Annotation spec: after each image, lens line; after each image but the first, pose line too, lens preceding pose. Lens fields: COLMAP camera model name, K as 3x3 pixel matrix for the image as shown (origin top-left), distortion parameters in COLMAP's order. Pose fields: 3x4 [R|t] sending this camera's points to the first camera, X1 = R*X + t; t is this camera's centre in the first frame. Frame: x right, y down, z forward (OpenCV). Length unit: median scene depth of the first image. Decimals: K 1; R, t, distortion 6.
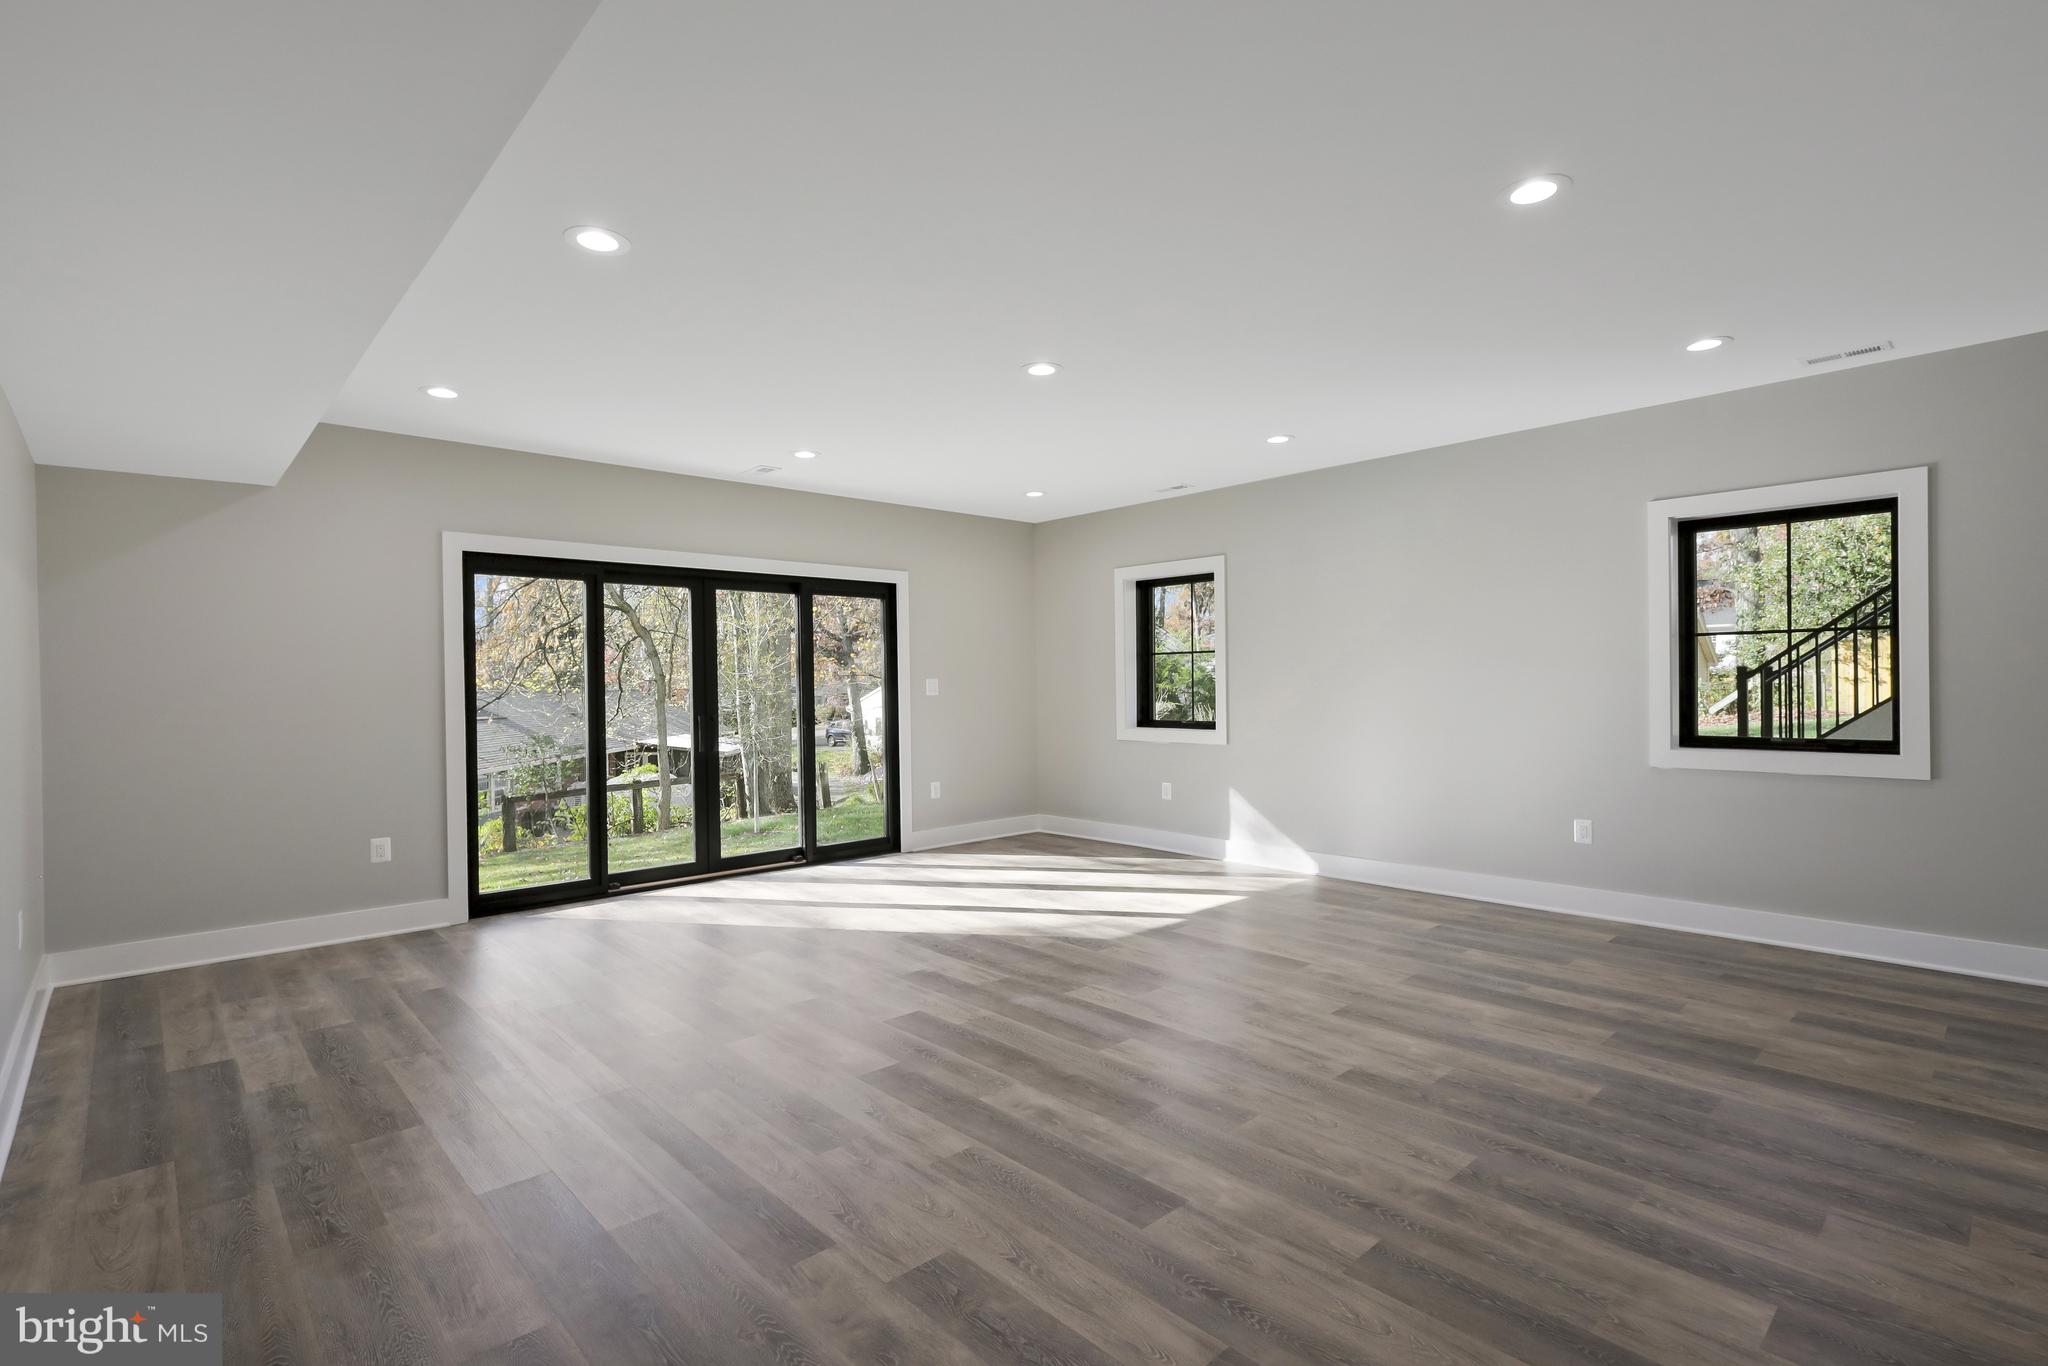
lens RADIAL K [[968.5, 0, 1026.5], [0, 968.5, 690.1], [0, 0, 1]] dist [-0.000571, -0.000892]
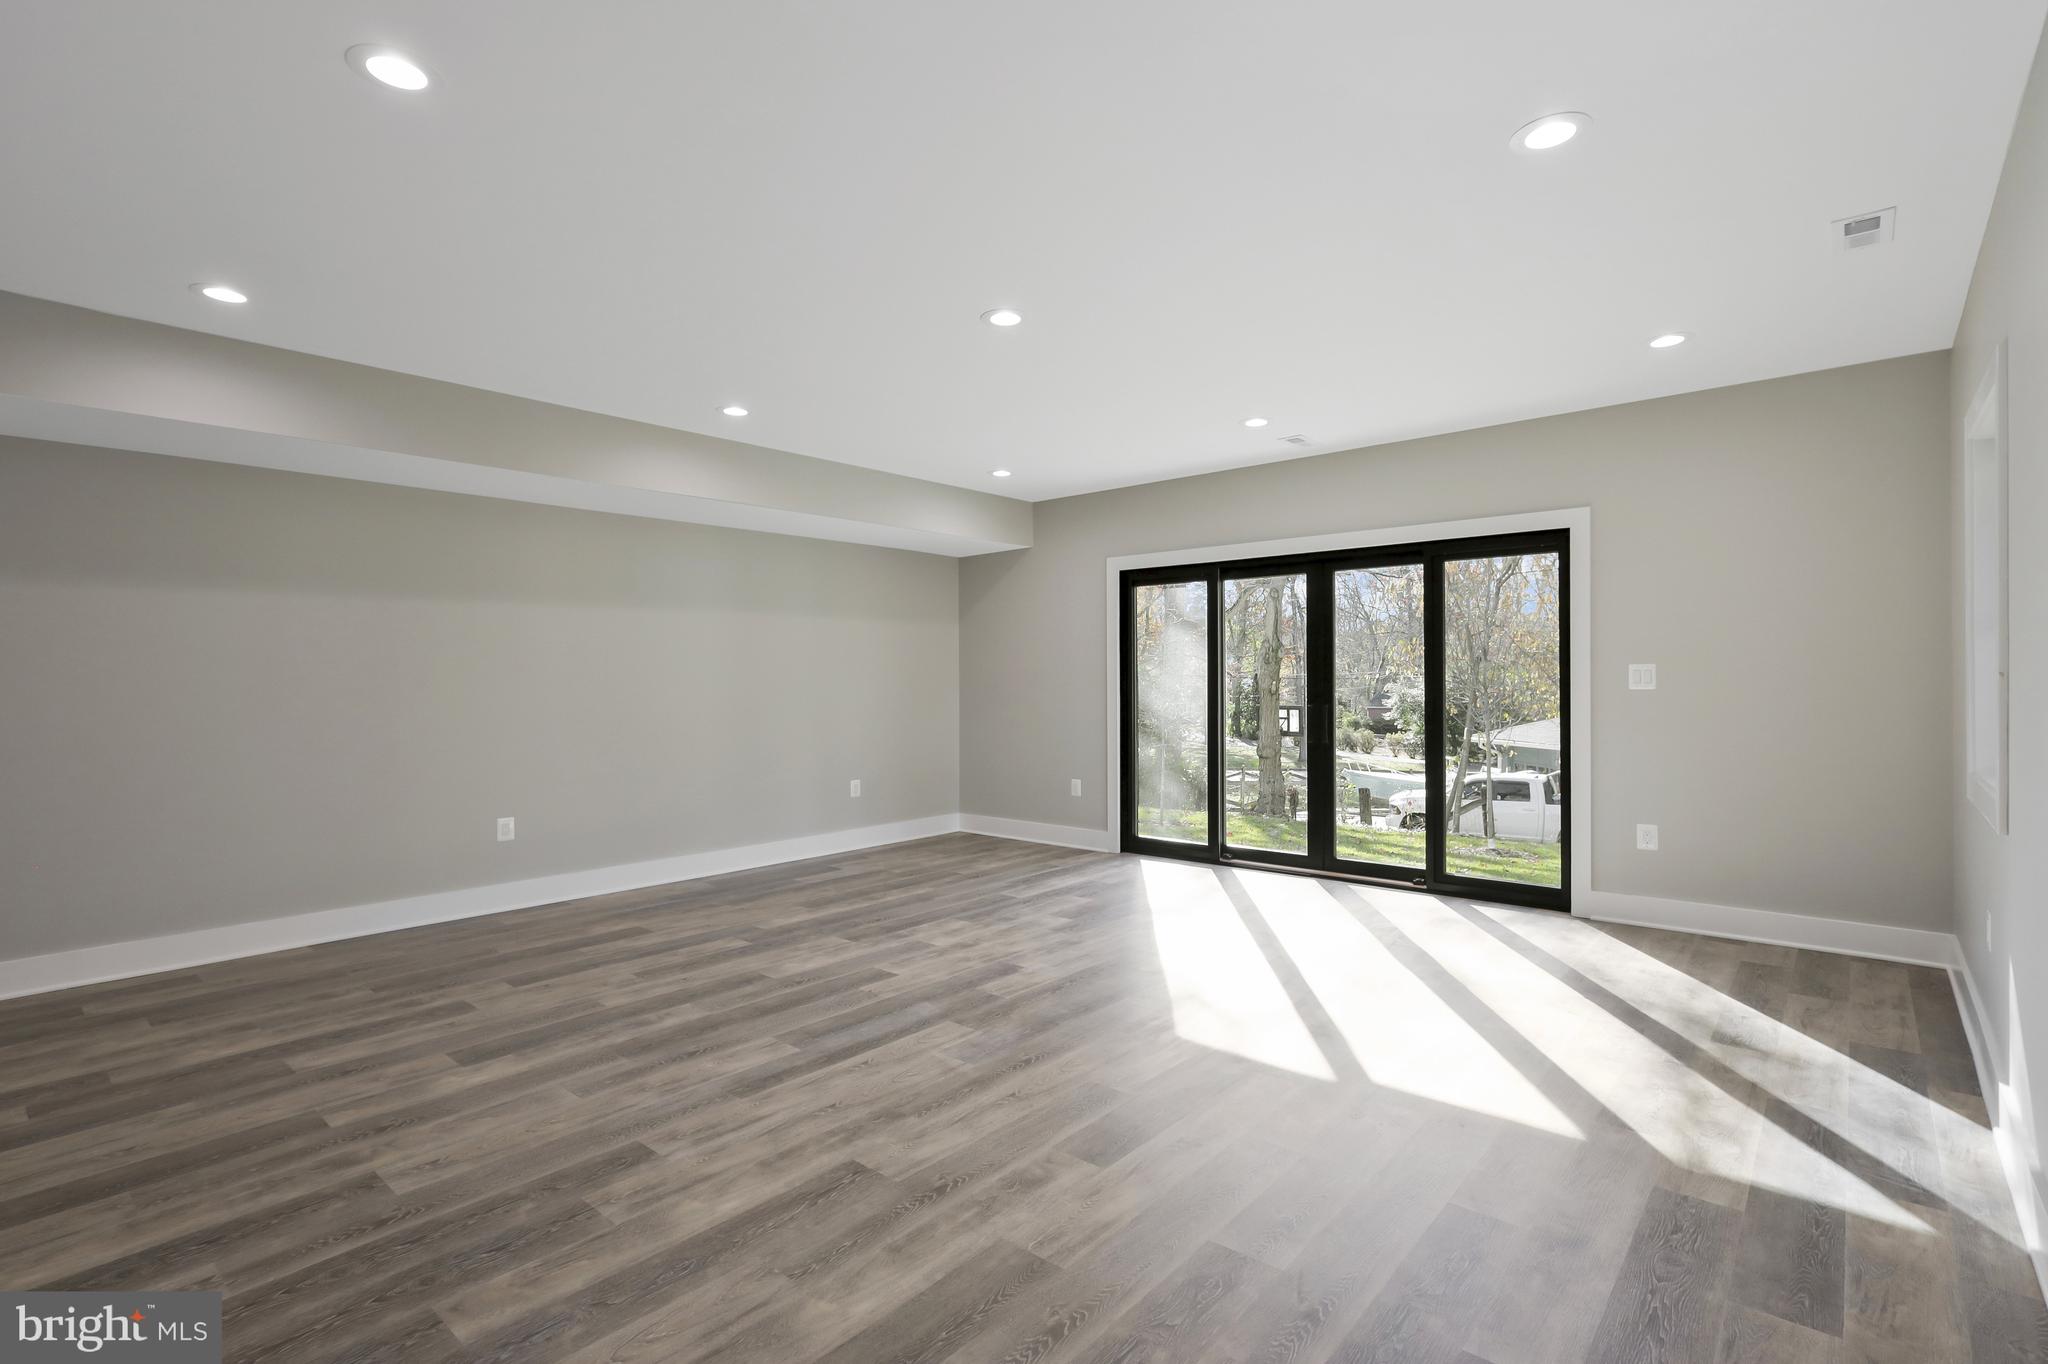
lens RADIAL K [[968.5, 0, 1025.1], [0, 968.5, 673.2], [0, 0, 1]] dist [-0.000571, -0.000892]
pose [[0.098711, 0.007040, -0.995091, 1.171685], [-0.002630, 0.999973, 0.006814, -0.021540], [0.995113, 0.001944, 0.098727, 1.221287]]
